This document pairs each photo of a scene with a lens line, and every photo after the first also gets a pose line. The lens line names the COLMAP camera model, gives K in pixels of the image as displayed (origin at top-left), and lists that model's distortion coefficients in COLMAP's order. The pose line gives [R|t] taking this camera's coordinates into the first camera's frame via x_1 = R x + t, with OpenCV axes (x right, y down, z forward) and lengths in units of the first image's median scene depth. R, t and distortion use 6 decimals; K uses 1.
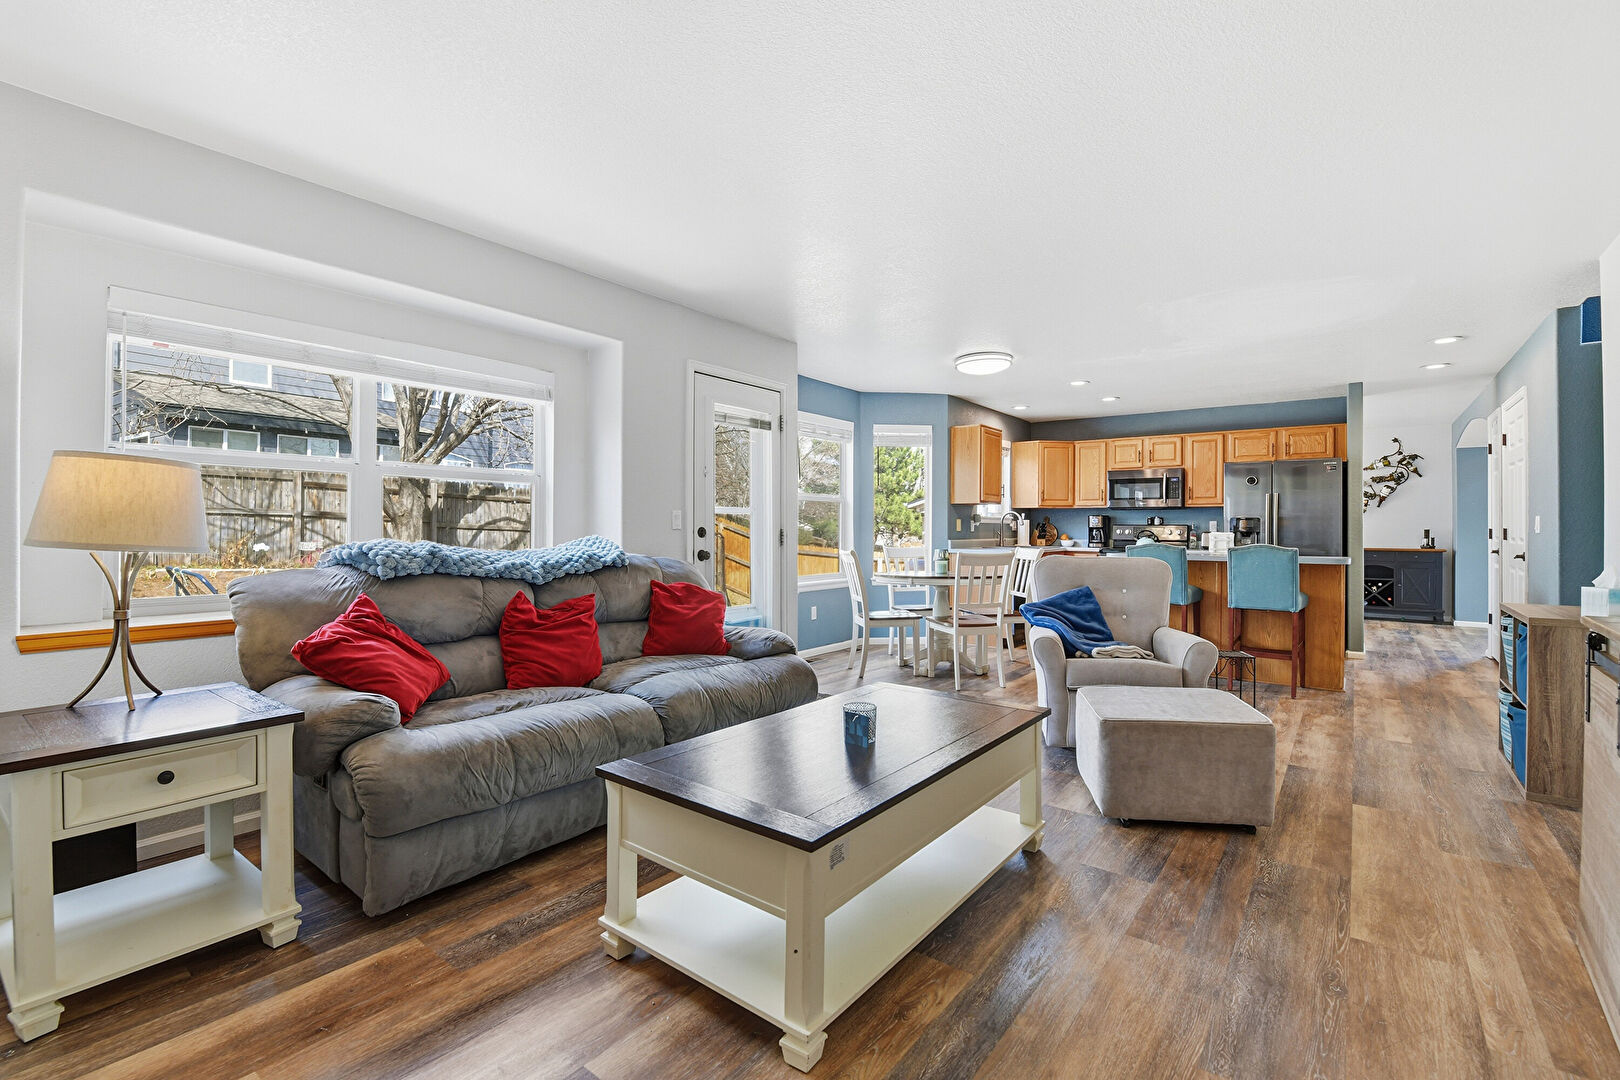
lens RADIAL K [[724.0, 0, 803.8], [0, 724.0, 529.8], [0, 0, 1]] dist [-0.014308, -0.003120]
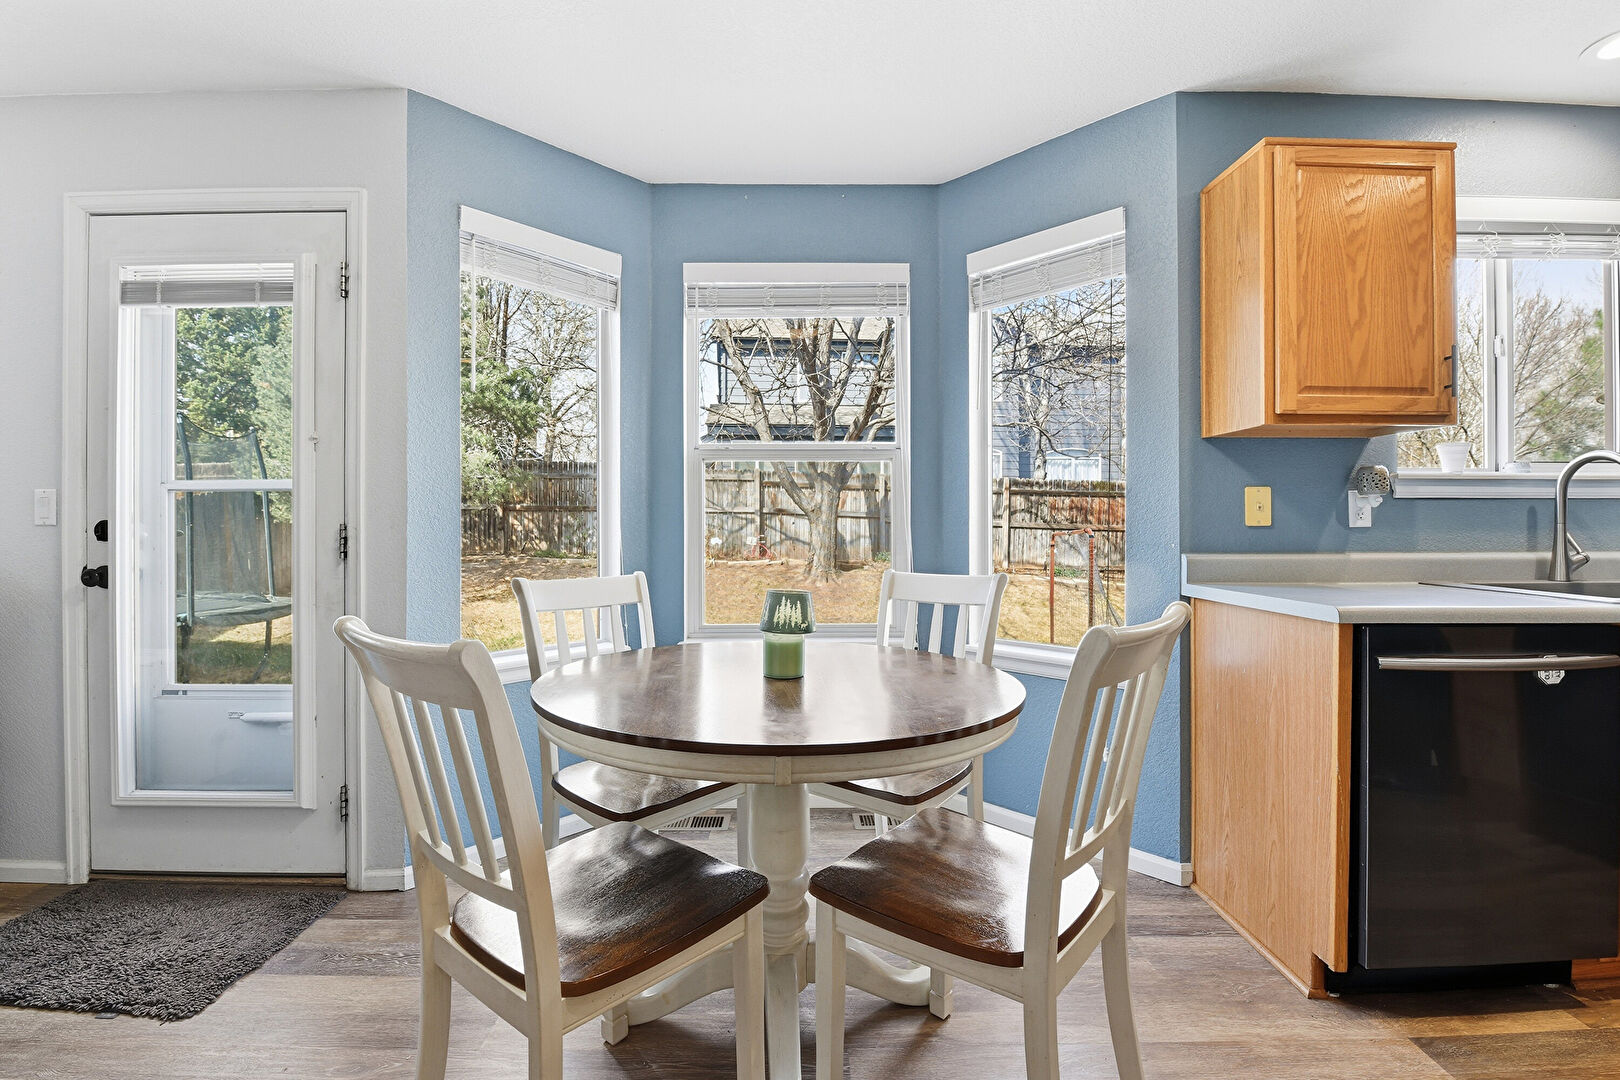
lens RADIAL K [[724.0, 0, 808.3], [0, 724.0, 525.4], [0, 0, 1]] dist [-0.014308, -0.003120]
pose [[0.616034, -0.003334, -0.787712, 0.297007], [0.003844, 0.999992, -0.001227, 0.001179], [0.787710, -0.002272, 0.616042, 0.586597]]
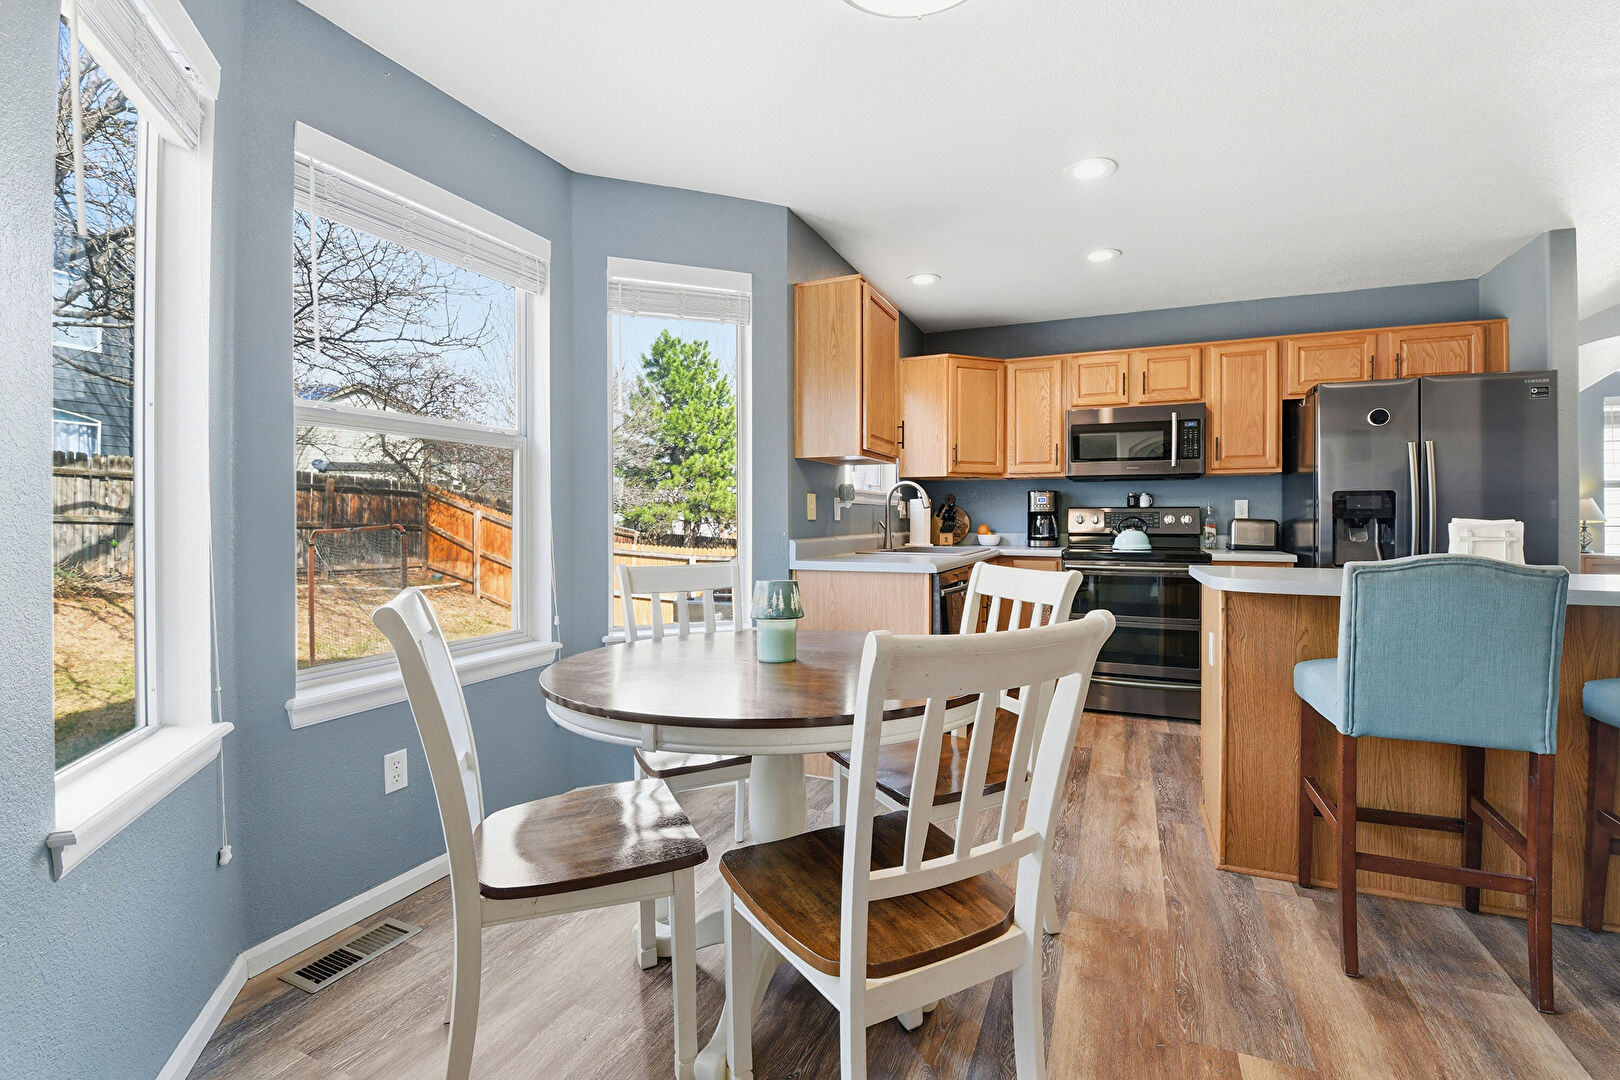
lens RADIAL K [[724.0, 0, 822.3], [0, 724.0, 533.2], [0, 0, 1]] dist [-0.014308, -0.003120]
pose [[0.966954, -0.010257, 0.254745, 0.091915], [0.005329, 0.999785, 0.020030, 0.001219], [-0.254896, -0.018011, 0.966801, 0.491127]]
